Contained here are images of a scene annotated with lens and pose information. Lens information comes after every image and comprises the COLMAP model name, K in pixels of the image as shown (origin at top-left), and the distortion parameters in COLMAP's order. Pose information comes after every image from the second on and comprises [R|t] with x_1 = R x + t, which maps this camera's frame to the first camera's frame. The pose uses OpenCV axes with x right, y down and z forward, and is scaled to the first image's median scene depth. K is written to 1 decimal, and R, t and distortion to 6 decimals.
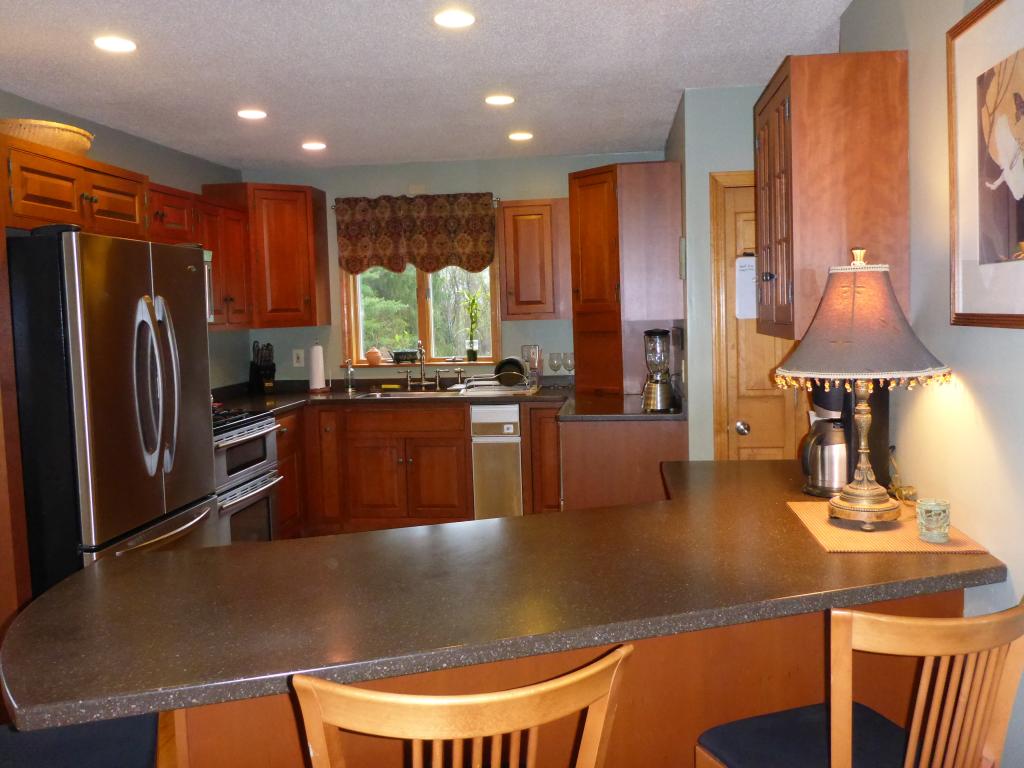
lens RADIAL K [[863.4, 0, 511.3], [0, 863.4, 375.6], [0, 0, 1]] dist [-0.015624, -0.014411]
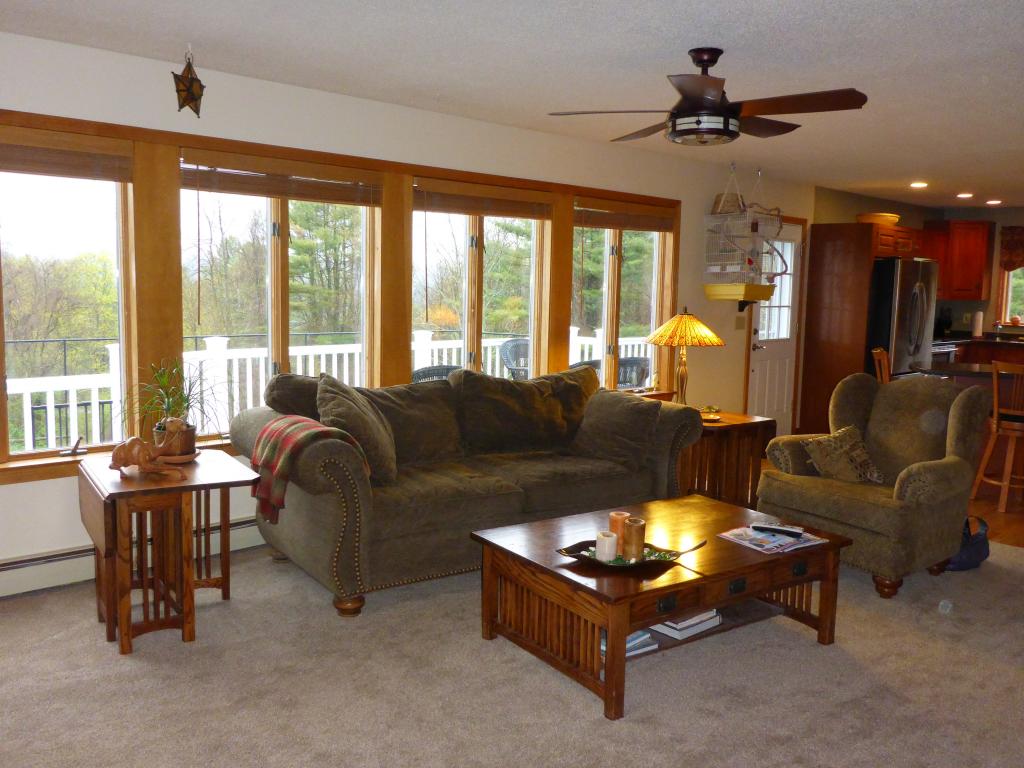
lens RADIAL K [[863.4, 0, 511.3], [0, 863.4, 375.6], [0, 0, 1]] dist [-0.015624, -0.014411]
pose [[0.768390, 0.111852, -0.630132, 0.157452], [-0.092926, 0.993674, 0.063068, 0.074353], [0.633200, 0.010094, 0.773922, -0.960116]]
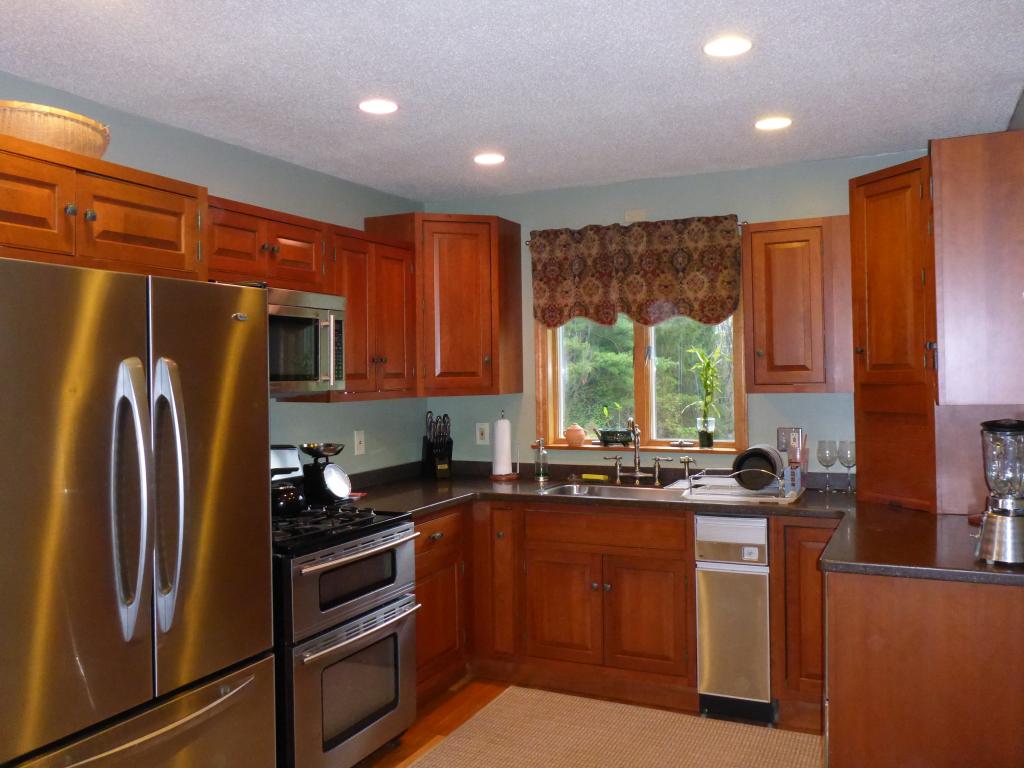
lens RADIAL K [[863.4, 0, 511.3], [0, 863.4, 375.6], [0, 0, 1]] dist [-0.015624, -0.014411]
pose [[0.950033, 0.013923, -0.311839, 0.025219], [-0.034414, 0.997587, -0.060303, -0.028210], [0.310247, 0.068022, 0.948219, 0.268860]]
